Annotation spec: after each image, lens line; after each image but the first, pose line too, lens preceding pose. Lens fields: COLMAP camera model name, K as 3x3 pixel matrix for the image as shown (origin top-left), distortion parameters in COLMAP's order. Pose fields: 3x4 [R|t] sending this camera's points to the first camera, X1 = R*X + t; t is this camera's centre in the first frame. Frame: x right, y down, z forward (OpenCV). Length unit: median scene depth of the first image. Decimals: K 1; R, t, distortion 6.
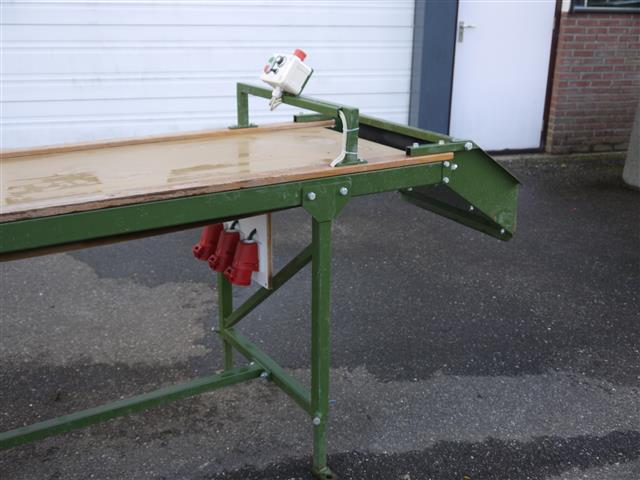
lens RADIAL K [[731.5, 0, 320.0], [0, 731.5, 240.0], [0, 0, 1]] dist [-0.031865, 0.018119]
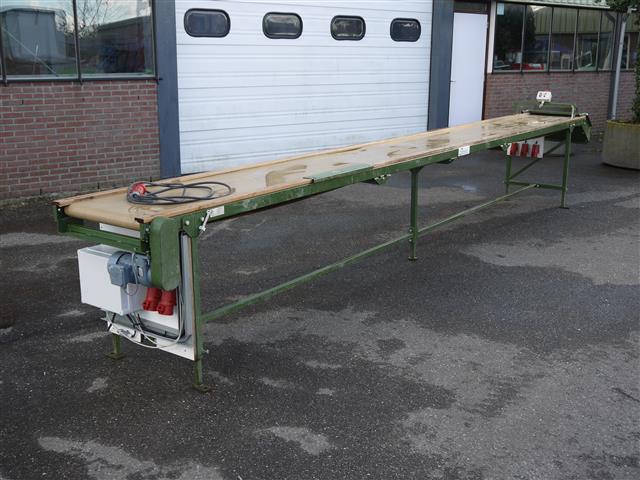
lens RADIAL K [[731.5, 0, 320.0], [0, 731.5, 240.0], [0, 0, 1]] dist [-0.031865, 0.018119]
pose [[0.930494, -0.102348, 0.351718, -0.889628], [0.125941, 0.991025, -0.044803, 0.182909], [-0.343976, 0.085985, 0.935033, -0.710340]]
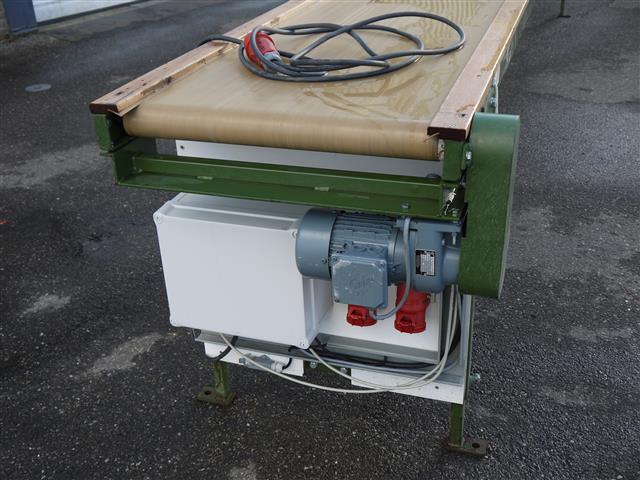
lens RADIAL K [[731.5, 0, 320.0], [0, 731.5, 240.0], [0, 0, 1]] dist [-0.031865, 0.018119]
pose [[0.773676, -0.331778, 0.539767, -0.962163], [0.246664, 0.942444, 0.225734, 0.101156], [-0.583594, -0.041504, 0.810984, -0.293553]]
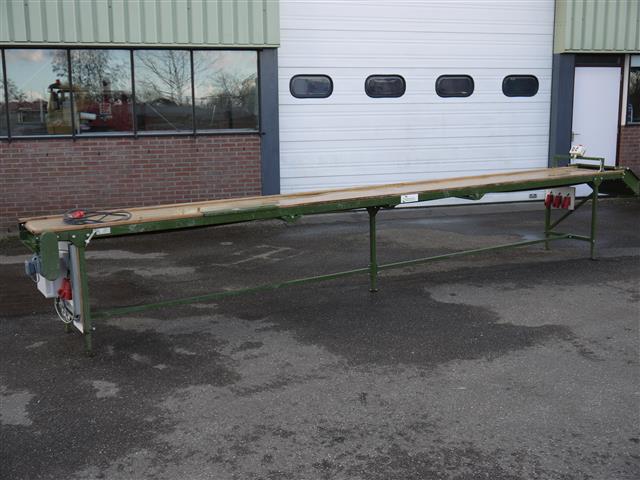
lens RADIAL K [[731.5, 0, 320.0], [0, 731.5, 240.0], [0, 0, 1]] dist [-0.031865, 0.018119]
pose [[0.999500, -0.026533, -0.017188, -0.480229], [0.023916, 0.990173, -0.137788, 0.258460], [0.020675, 0.137308, 0.990313, -0.971703]]
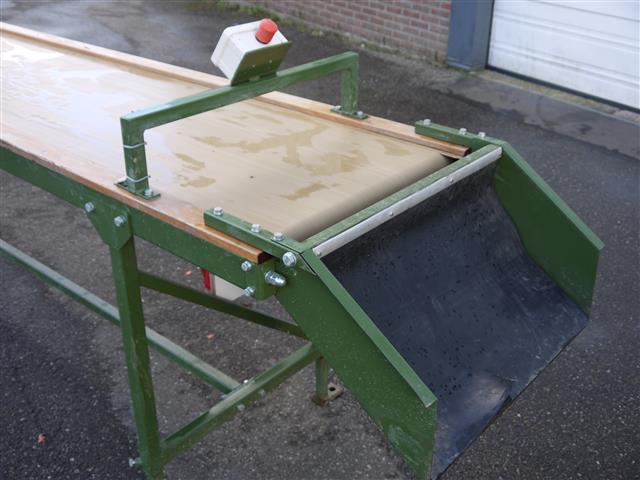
lens RADIAL K [[731.5, 0, 320.0], [0, 731.5, 240.0], [0, 0, 1]] dist [-0.031865, 0.018119]
pose [[0.287716, 0.433479, -0.854000, 0.230119], [-0.304433, 0.886850, 0.347589, -0.124824], [0.908042, 0.159979, 0.387126, 0.314855]]
